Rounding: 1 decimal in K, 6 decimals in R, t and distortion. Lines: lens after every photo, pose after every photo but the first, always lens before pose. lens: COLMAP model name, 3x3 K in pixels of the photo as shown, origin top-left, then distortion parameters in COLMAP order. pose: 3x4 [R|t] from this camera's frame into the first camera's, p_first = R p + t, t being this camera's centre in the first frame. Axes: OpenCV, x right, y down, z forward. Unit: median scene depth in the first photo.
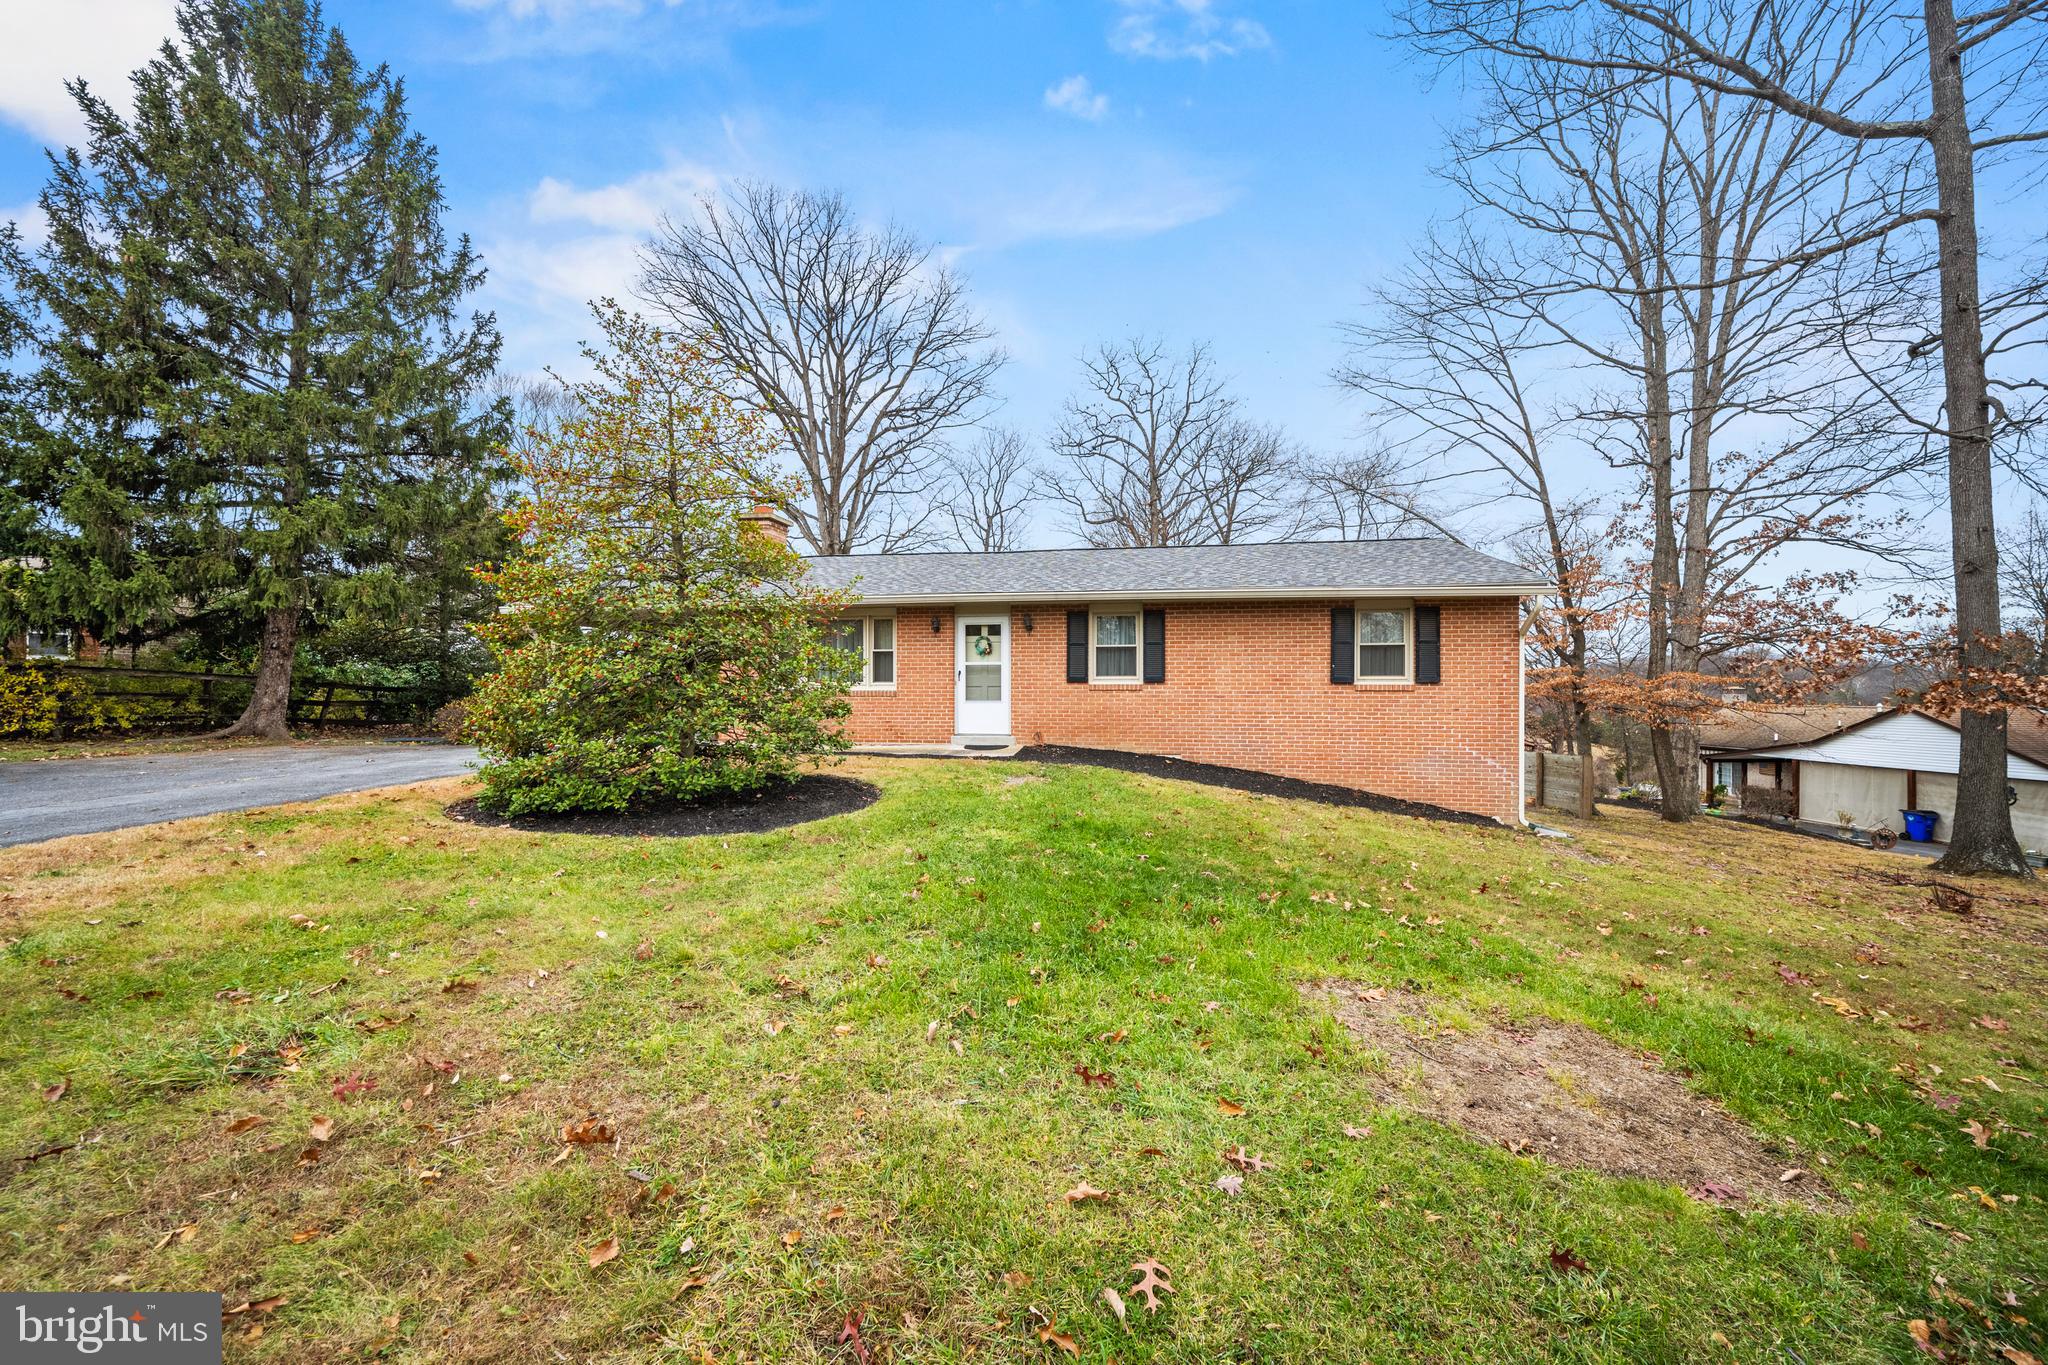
lens RADIAL K [[810.5, 0, 1031.9], [0, 810.5, 668.1], [0, 0, 1]] dist [-0.000047, 0.000541]
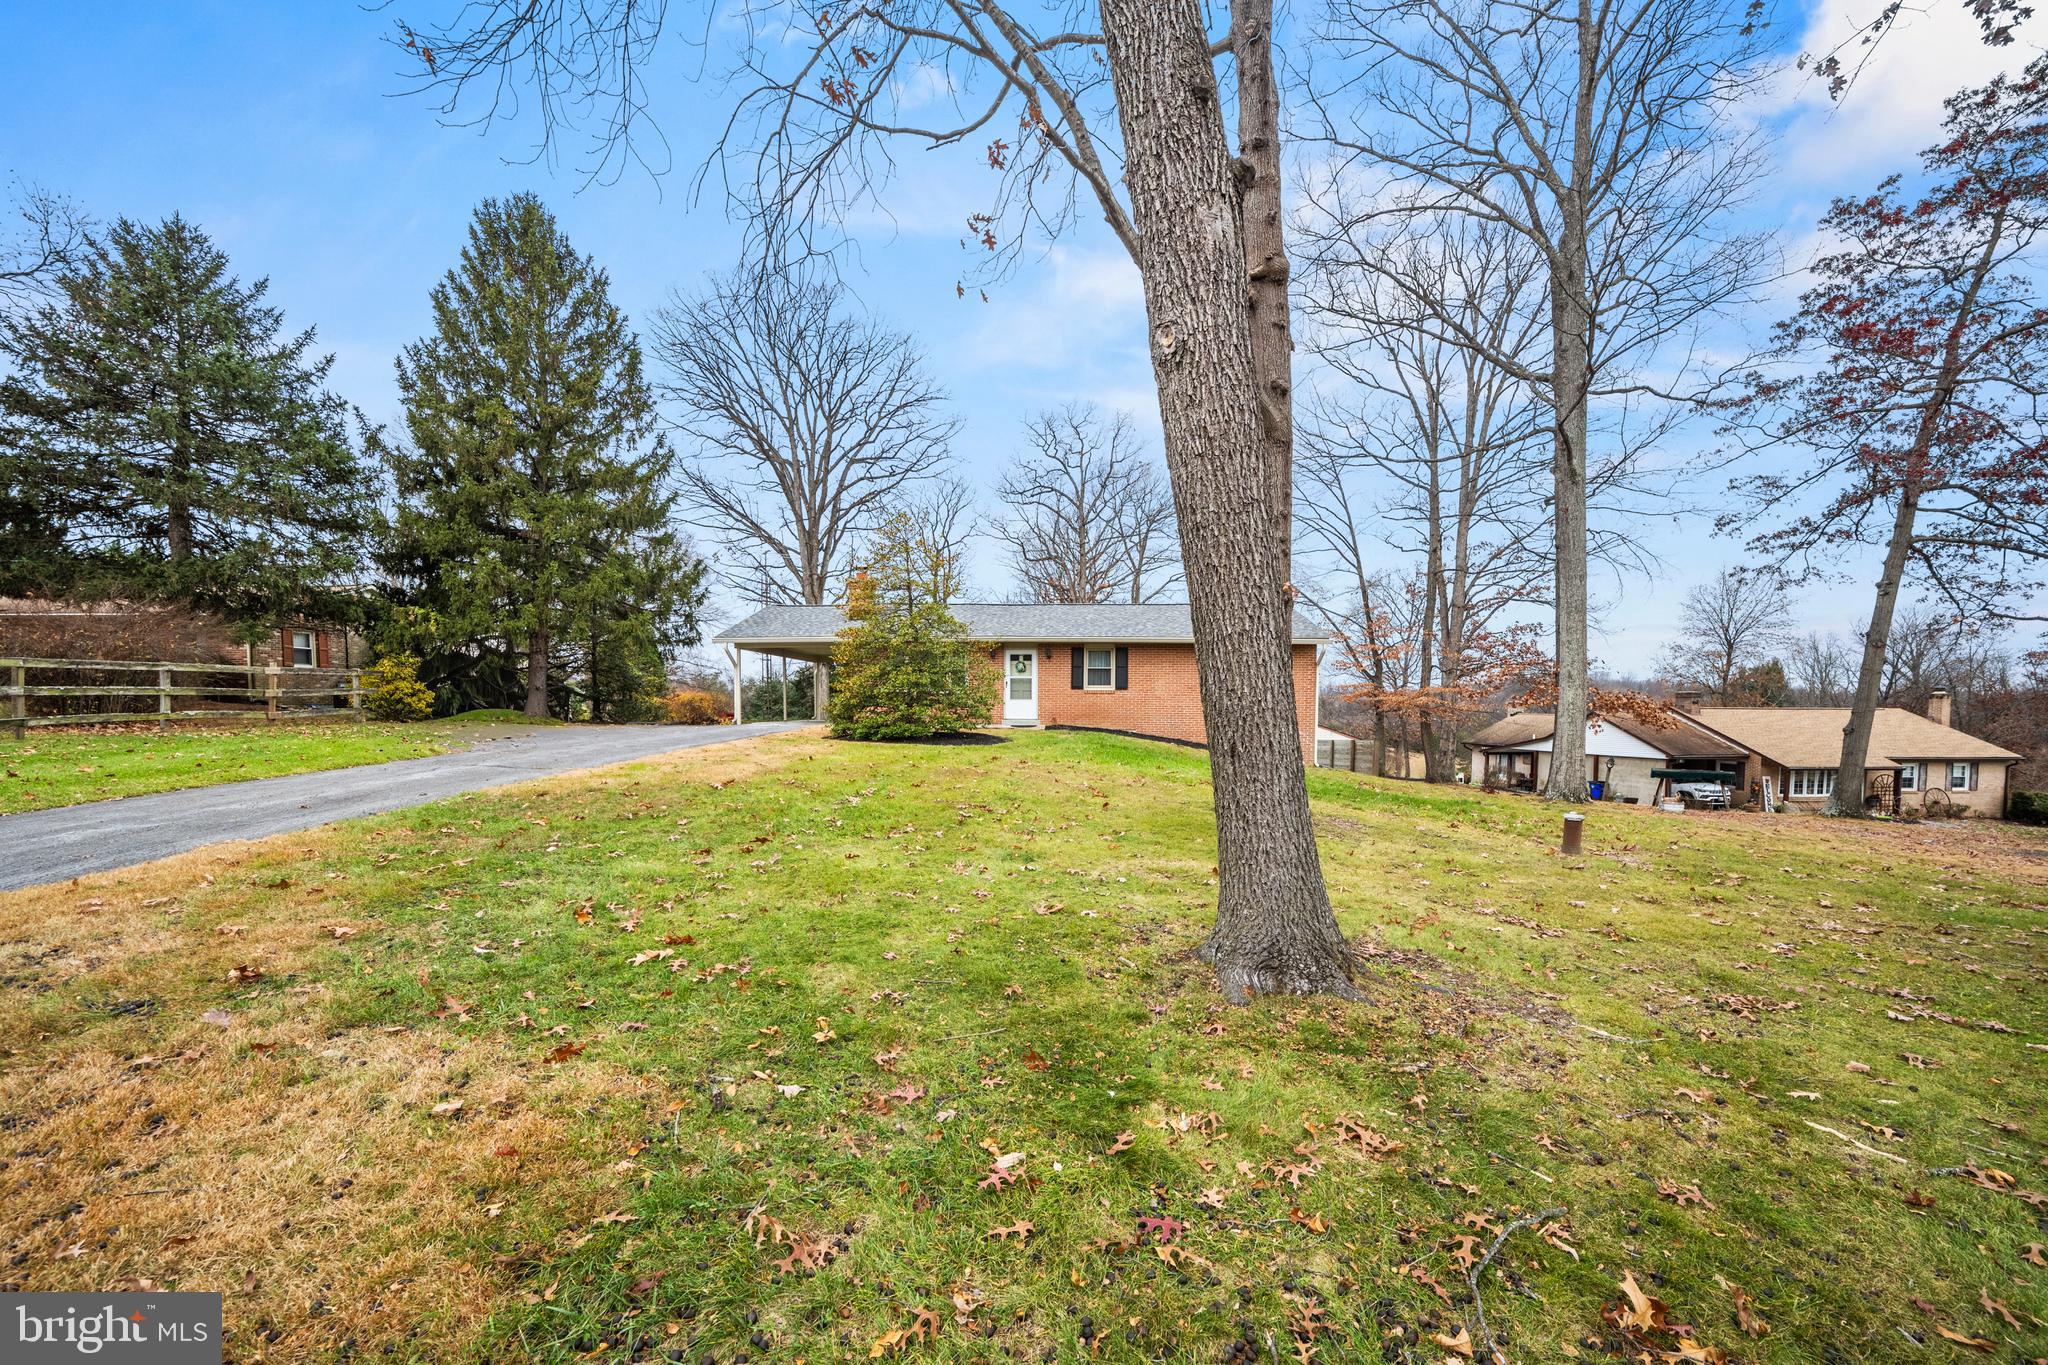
lens RADIAL K [[823.7, 0, 1024.0], [0, 823.7, 682.5], [0, 0, 1]] dist [-0.000615, 0.000047]
pose [[0.993730, 0.010497, 0.111312, -0.189415], [-0.010484, 0.999945, -0.000710, 0.004912], [-0.111314, -0.000461, 0.993785, -0.549806]]
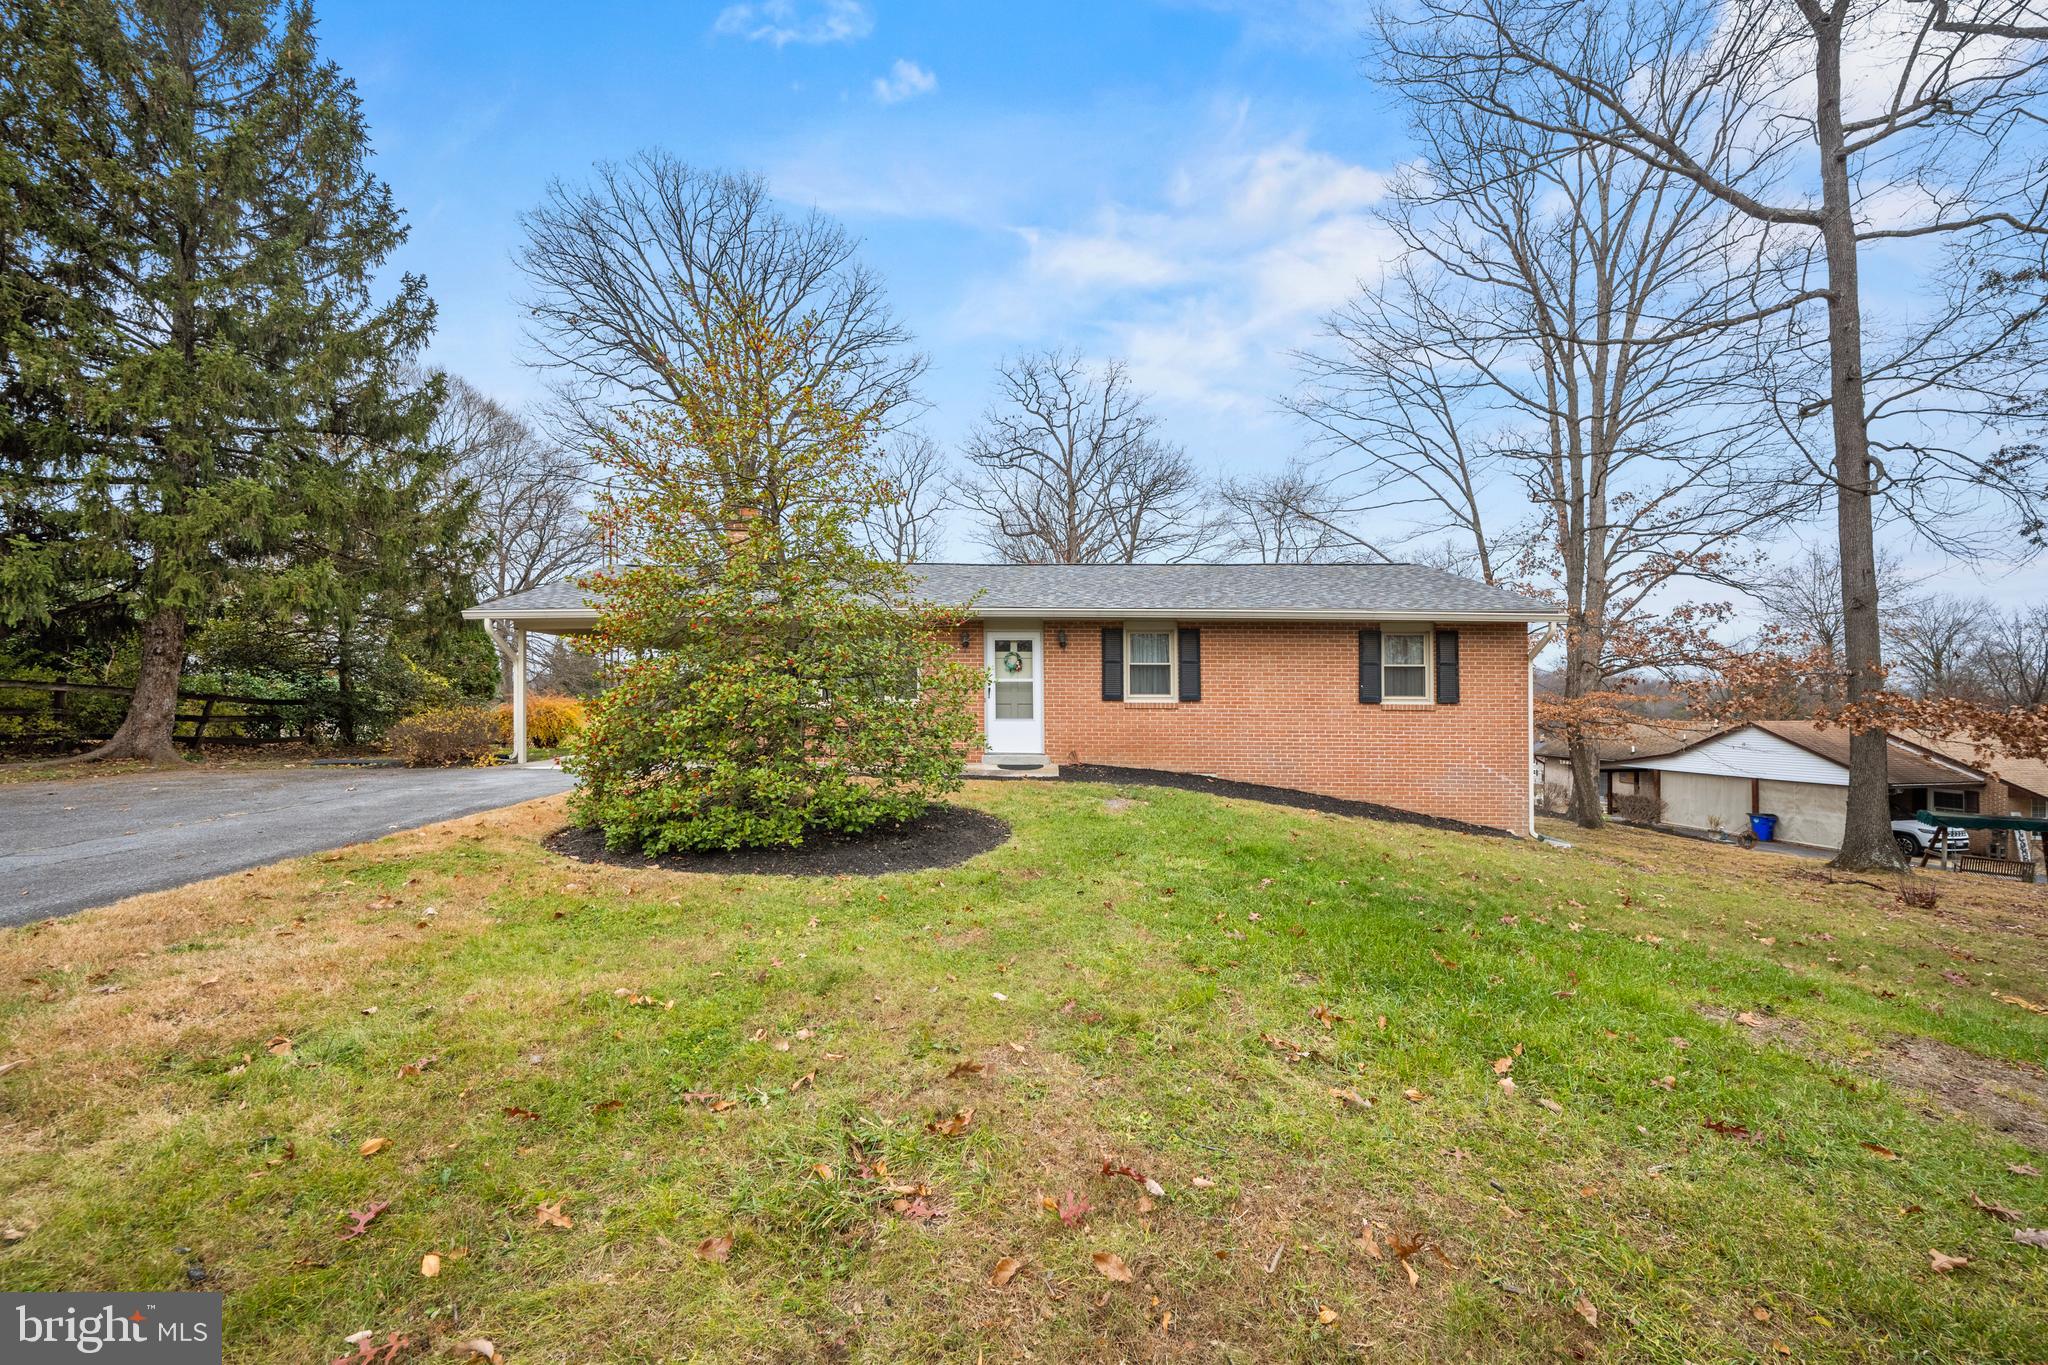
lens RADIAL K [[815.0, 0, 1024.0], [0, 815.0, 682.5], [0, 0, 1]] dist [0.000630, -0.000204]
pose [[0.989080, 0.008327, 0.147145, -0.147902], [-0.008822, 0.999957, 0.002708, -0.004552], [-0.147116, -0.003976, 0.989111, 0.025396]]
